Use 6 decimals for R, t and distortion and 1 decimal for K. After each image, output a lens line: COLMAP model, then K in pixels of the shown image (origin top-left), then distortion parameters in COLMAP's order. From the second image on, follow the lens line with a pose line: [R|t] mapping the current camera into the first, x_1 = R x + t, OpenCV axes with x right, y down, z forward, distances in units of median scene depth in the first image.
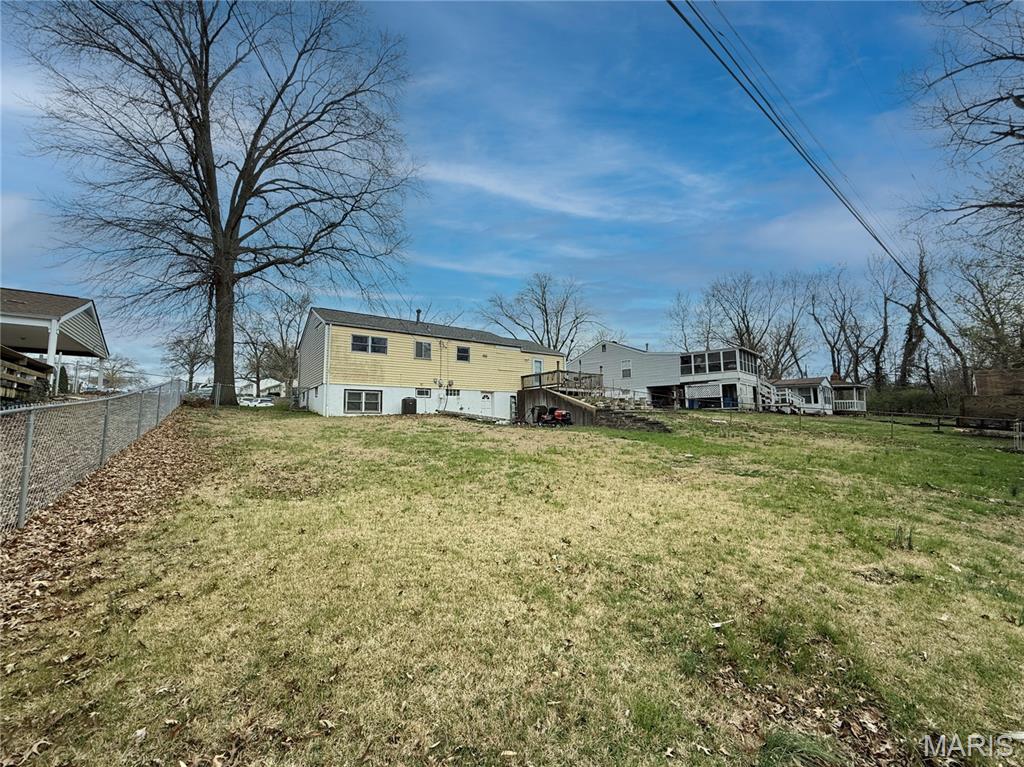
lens RADIAL K [[409.3, 0, 512.7], [0, 409.3, 383.0], [0, 0, 1]] dist [0.001940, 0.000334]
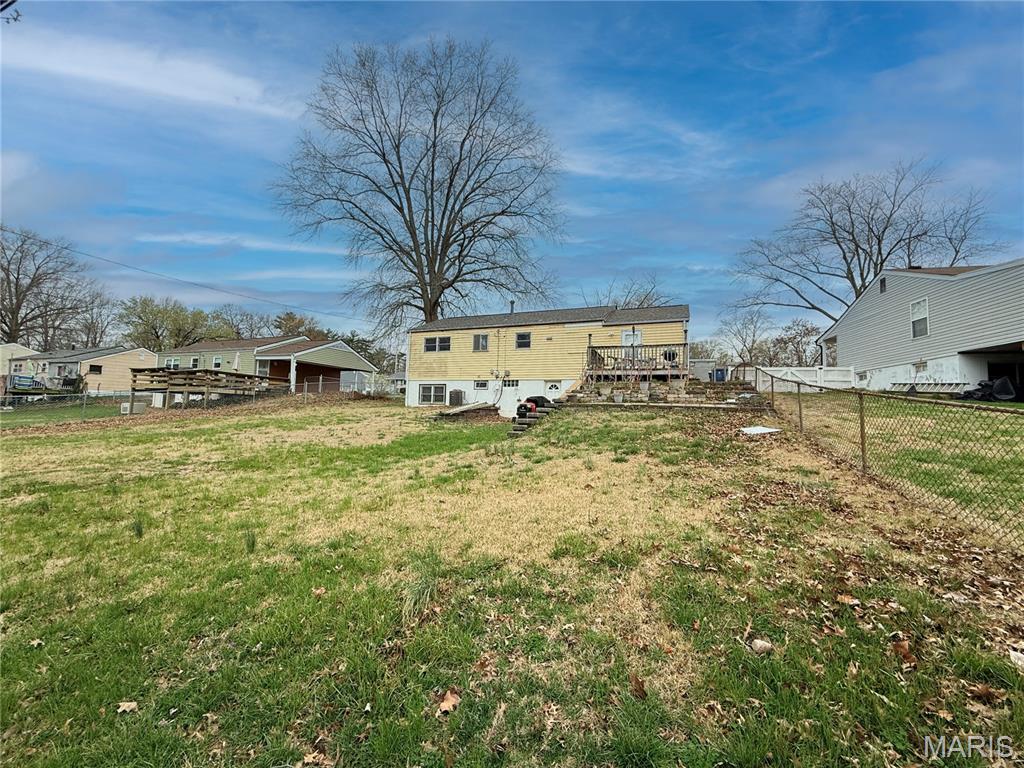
lens RADIAL K [[409.3, 0, 511.3], [0, 409.3, 384.5], [0, 0, 1]] dist [0.001940, 0.000334]
pose [[0.532661, -0.037004, -0.845520, 0.648807], [0.049124, 0.998711, -0.012761, 0.038327], [0.844902, -0.034738, 0.533792, 0.506287]]
